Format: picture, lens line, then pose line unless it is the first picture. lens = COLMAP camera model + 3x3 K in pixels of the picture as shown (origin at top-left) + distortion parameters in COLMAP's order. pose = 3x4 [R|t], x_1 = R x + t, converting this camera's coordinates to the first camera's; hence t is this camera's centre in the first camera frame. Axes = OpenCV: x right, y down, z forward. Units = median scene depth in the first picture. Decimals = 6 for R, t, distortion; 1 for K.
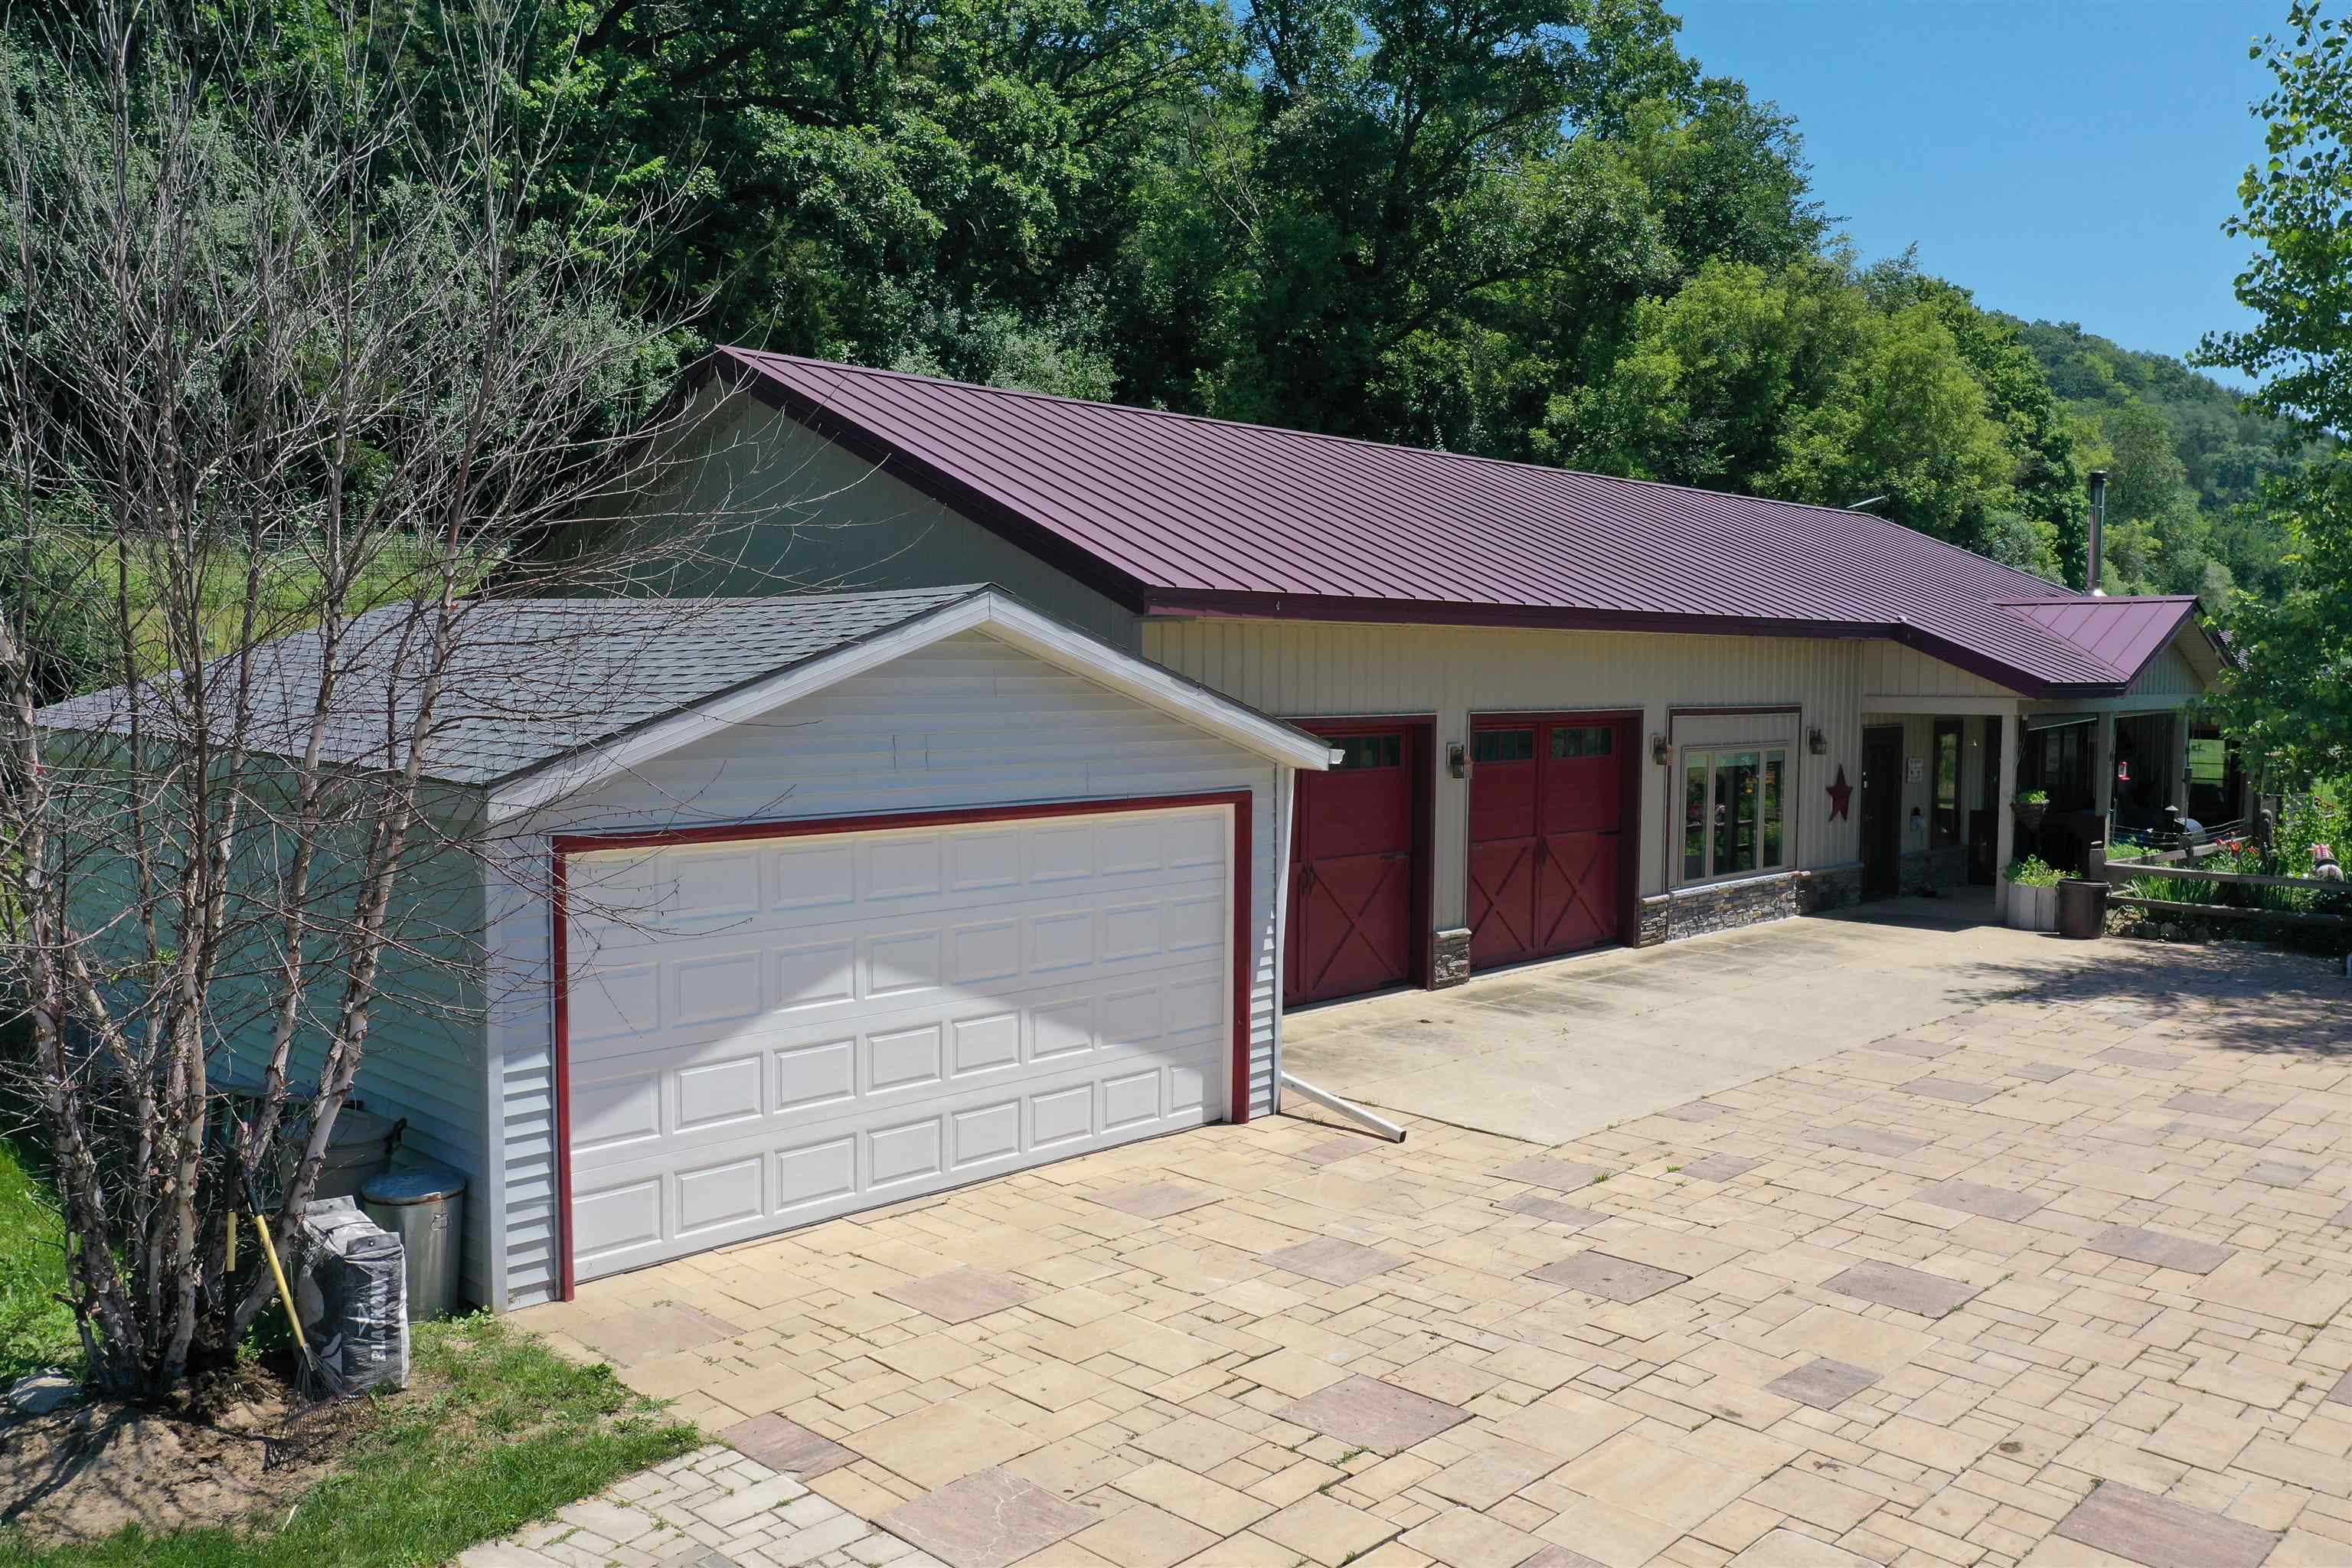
lens RADIAL K [[1859.5, 0, 1178.3], [0, 1859.5, 789.5], [0, 0, 1]] dist [0.008380, -0.003231]
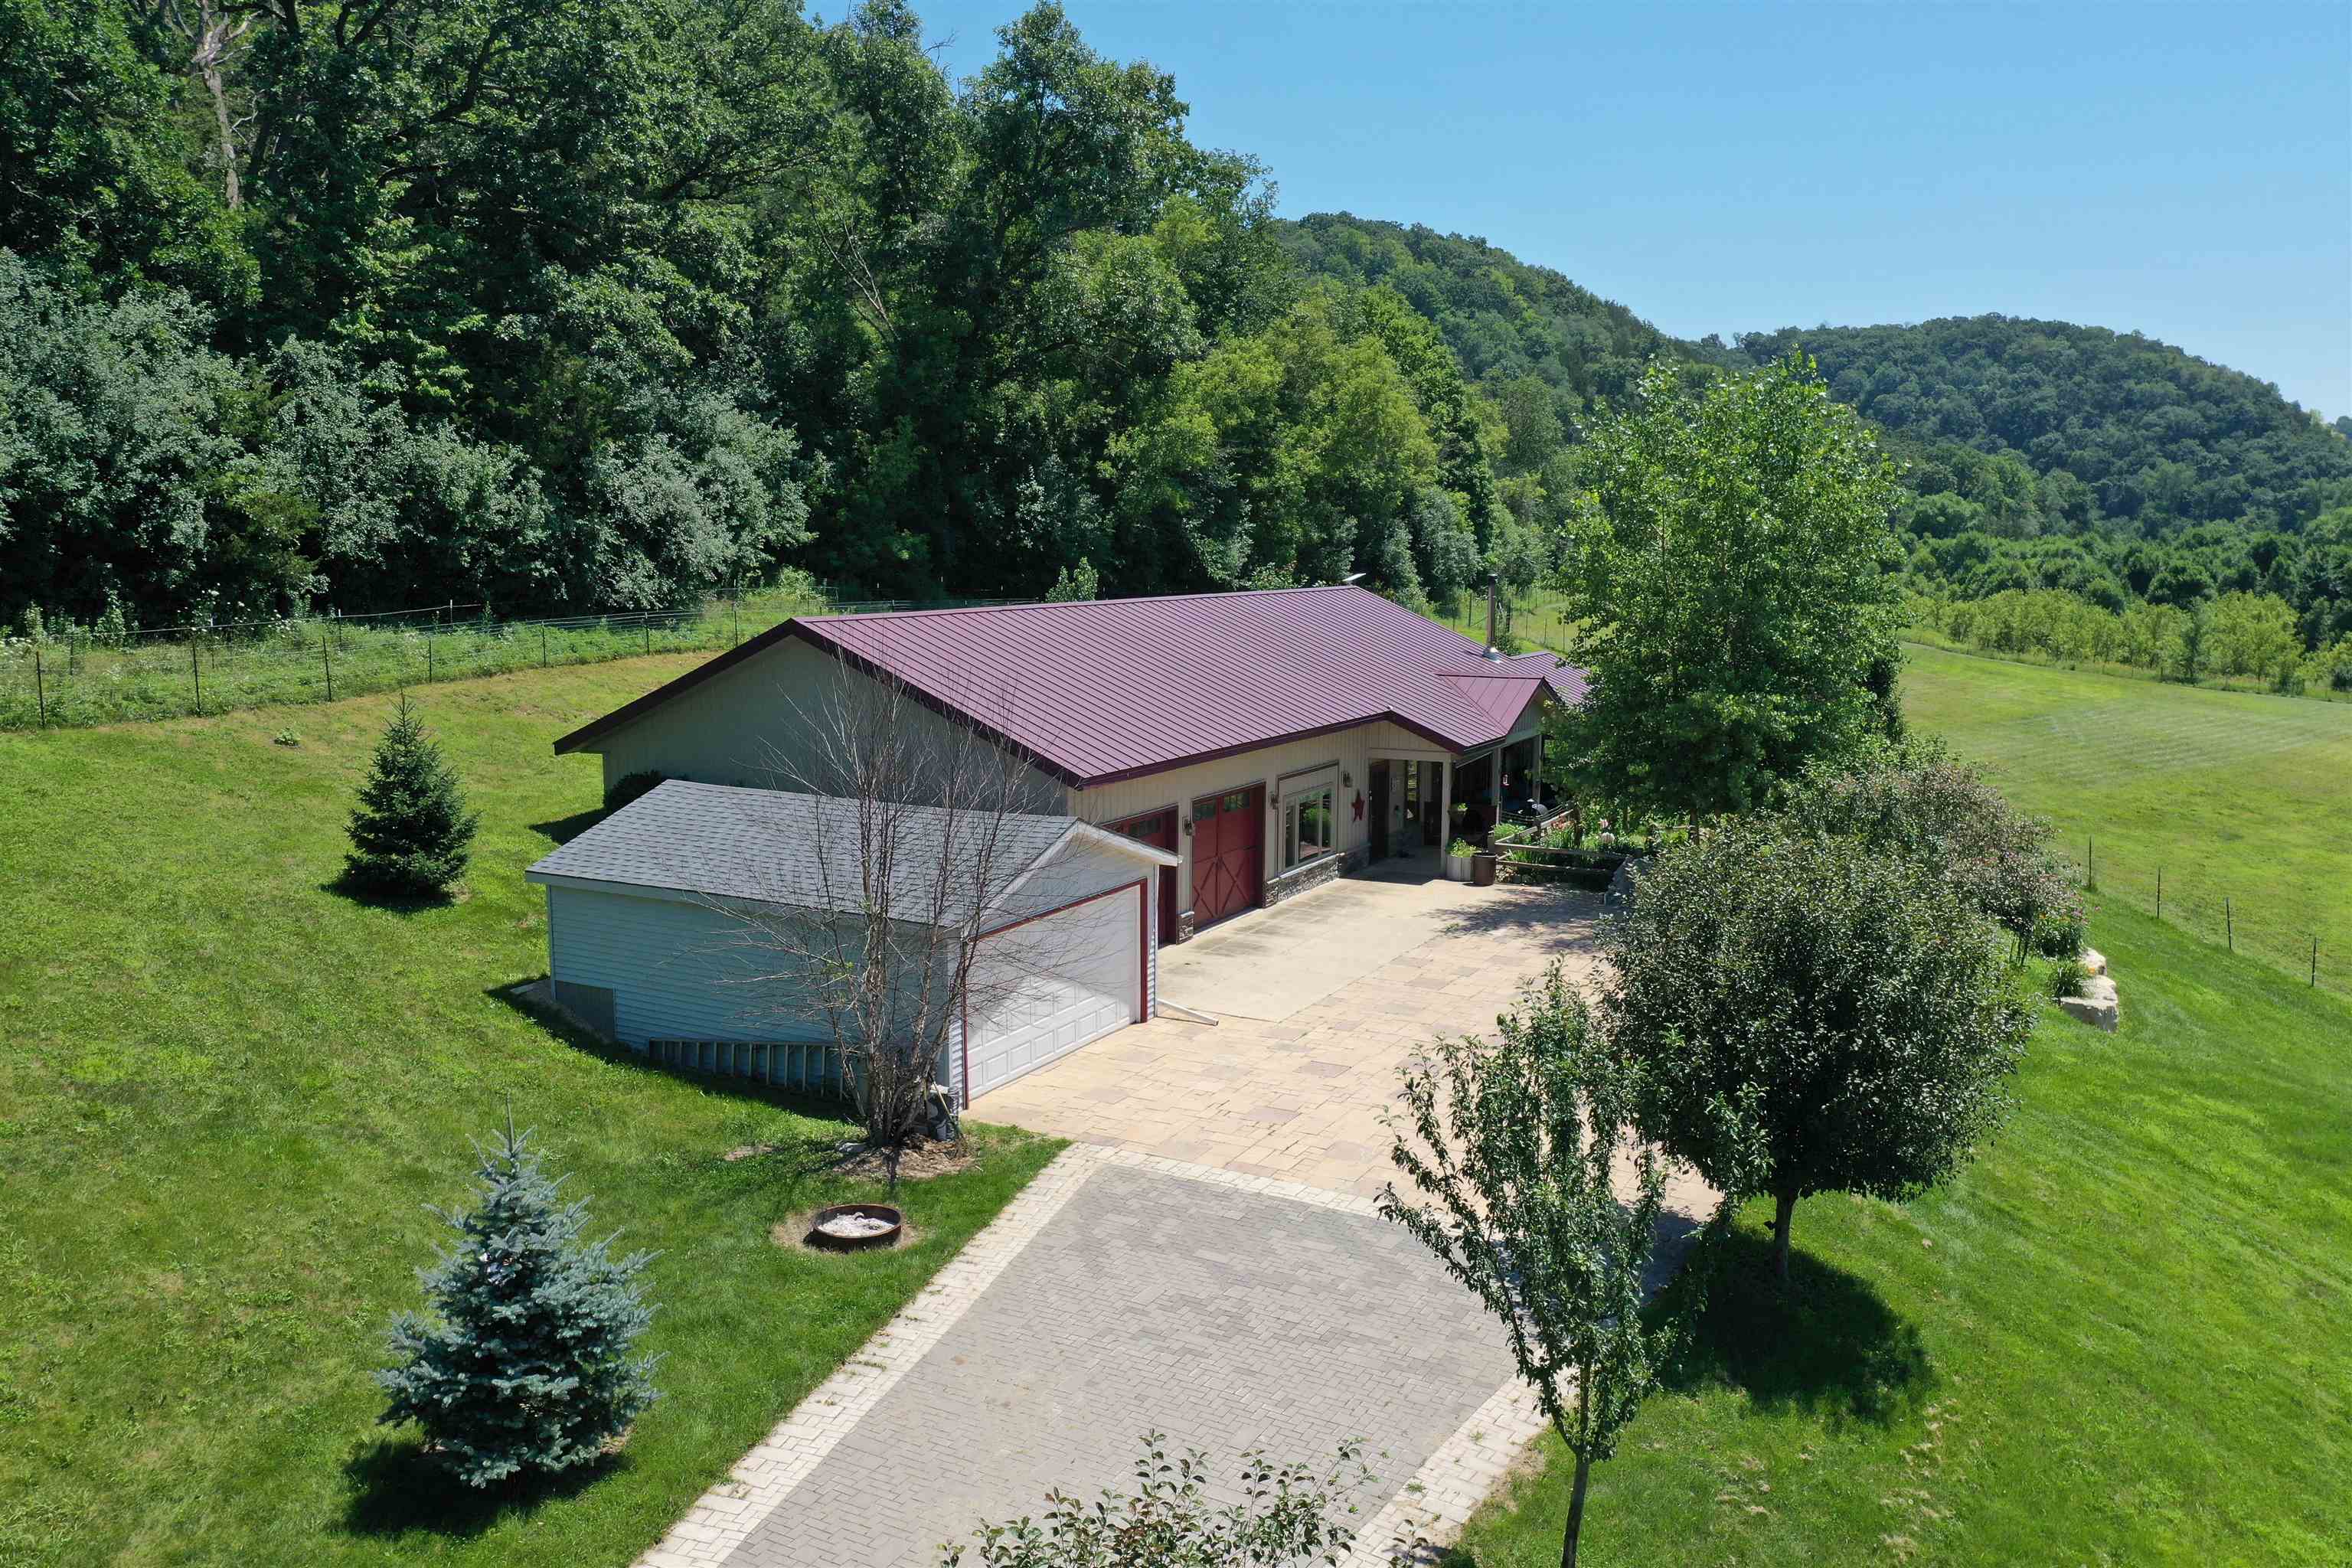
lens RADIAL K [[1859.5, 0, 1175.9], [0, 1859.5, 782.2], [0, 0, 1]] dist [0.008380, -0.003231]
pose [[0.959889, -0.040776, 0.277401, -0.191327], [0.021795, 0.997226, 0.071166, -0.095834], [-0.279533, -0.062266, 0.958115, -0.409092]]
